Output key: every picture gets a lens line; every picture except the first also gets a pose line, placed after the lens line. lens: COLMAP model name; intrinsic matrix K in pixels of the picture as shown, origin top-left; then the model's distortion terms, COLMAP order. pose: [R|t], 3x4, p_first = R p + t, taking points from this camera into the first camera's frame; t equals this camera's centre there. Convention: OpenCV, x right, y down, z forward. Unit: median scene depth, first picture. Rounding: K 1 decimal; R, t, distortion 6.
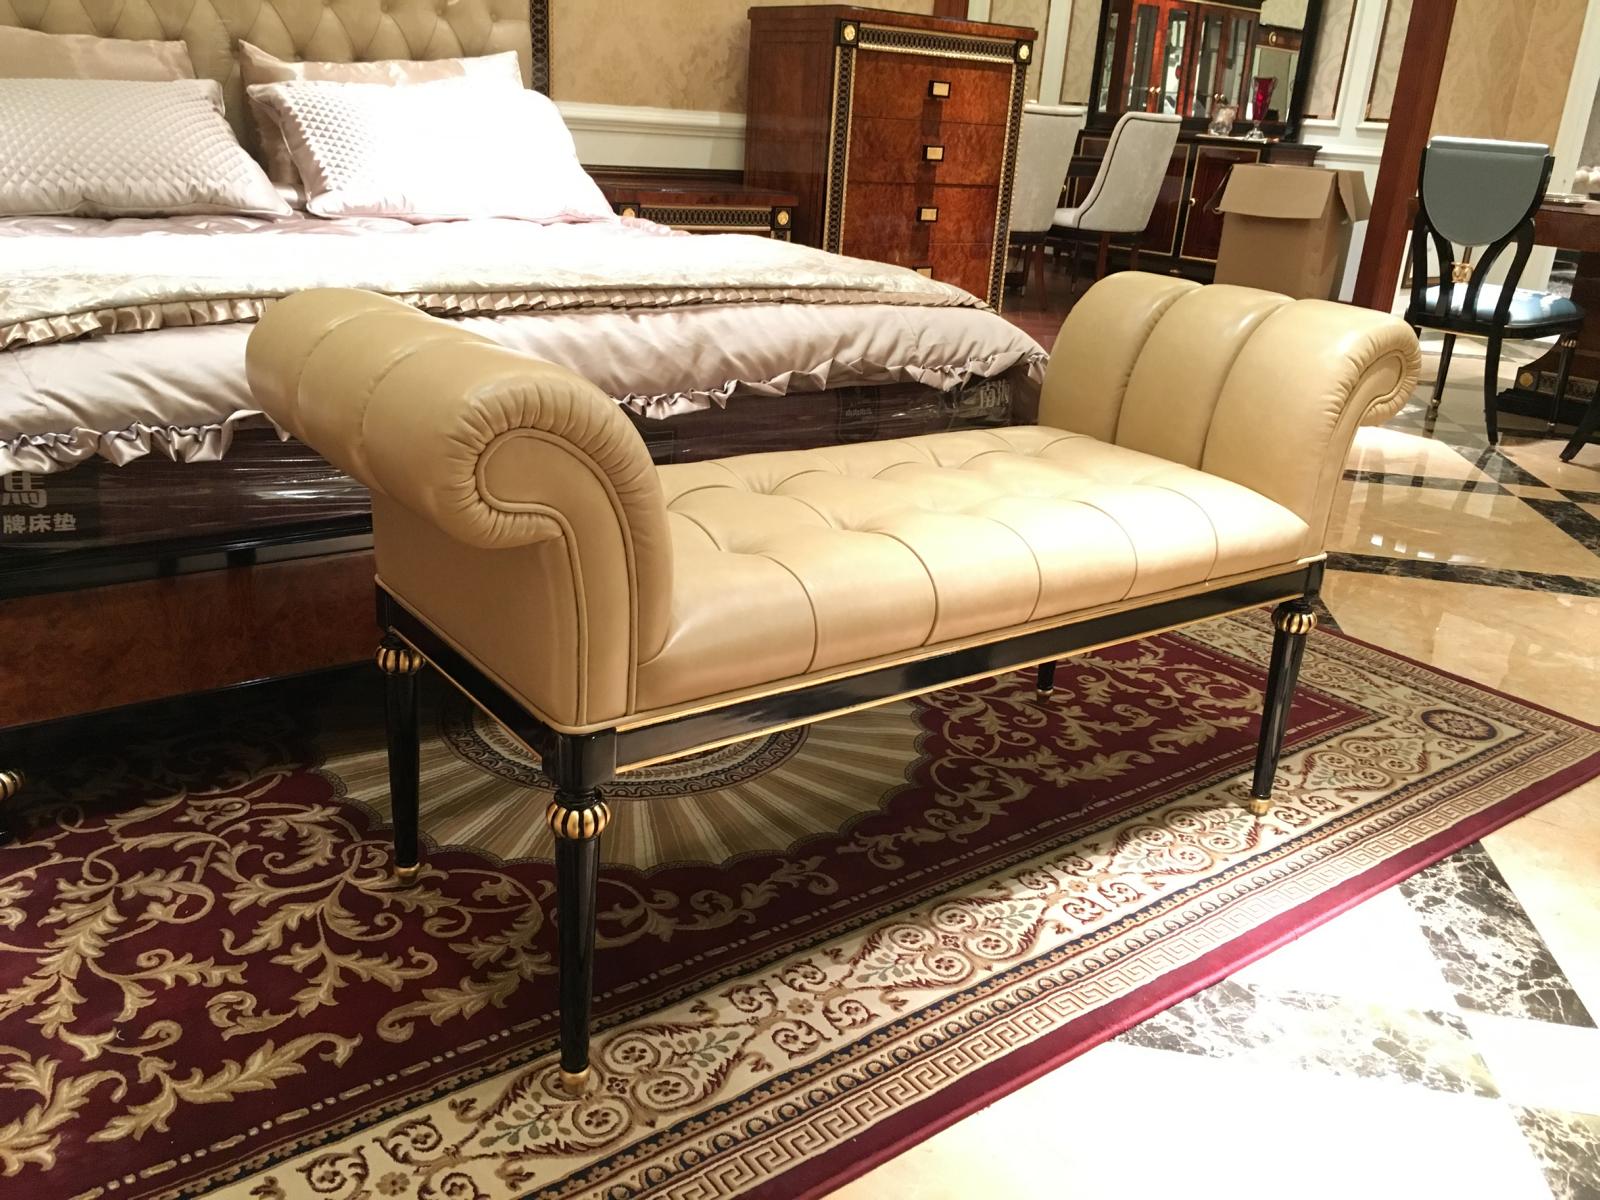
lens RADIAL K [[1356.2, 0, 800.0], [0, 1356.2, 600.0], [0, 0, 1]] dist [0.078654, -0.112431]
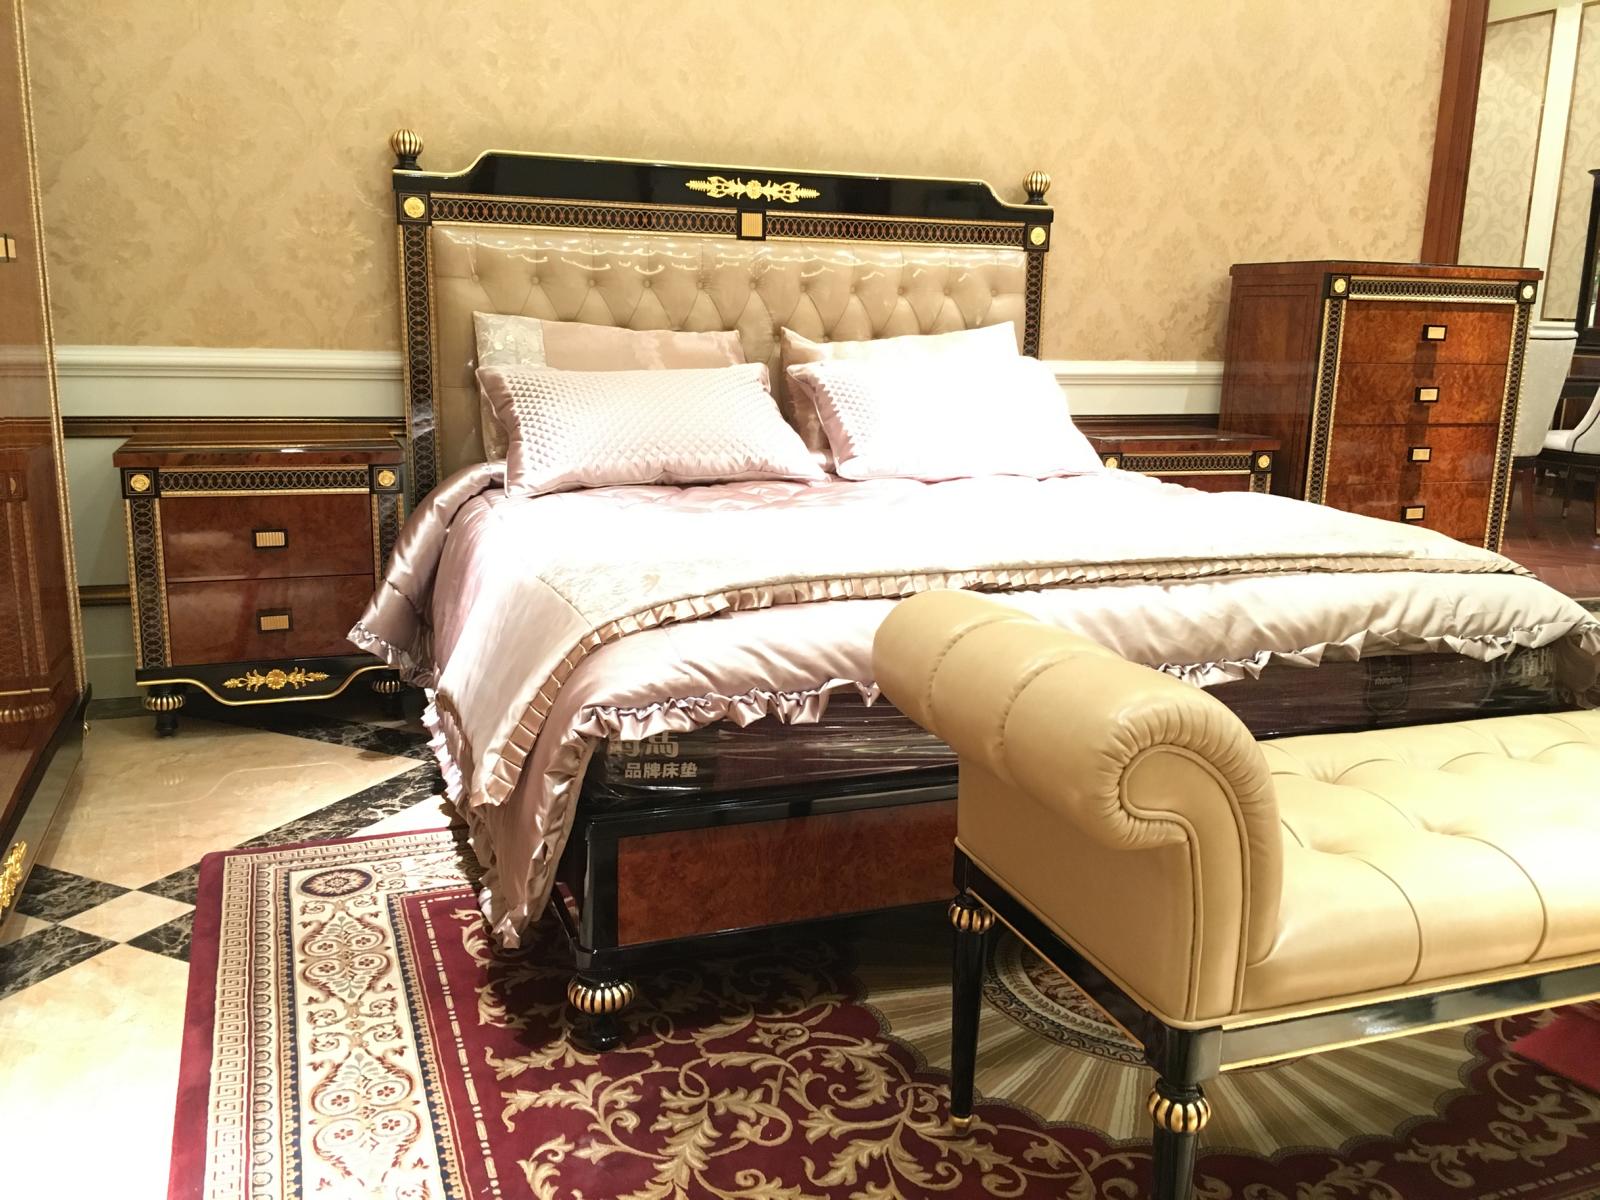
lens RADIAL K [[1352.2, 0, 800.0], [0, 1352.2, 600.0], [0, 0, 1]] dist [0.076436, -0.102950]
pose [[0.955572, 0.019906, -0.294084, -0.091679], [-0.063049, 0.988429, -0.137962, -0.040212], [0.287935, 0.150375, 0.945770, -0.080204]]
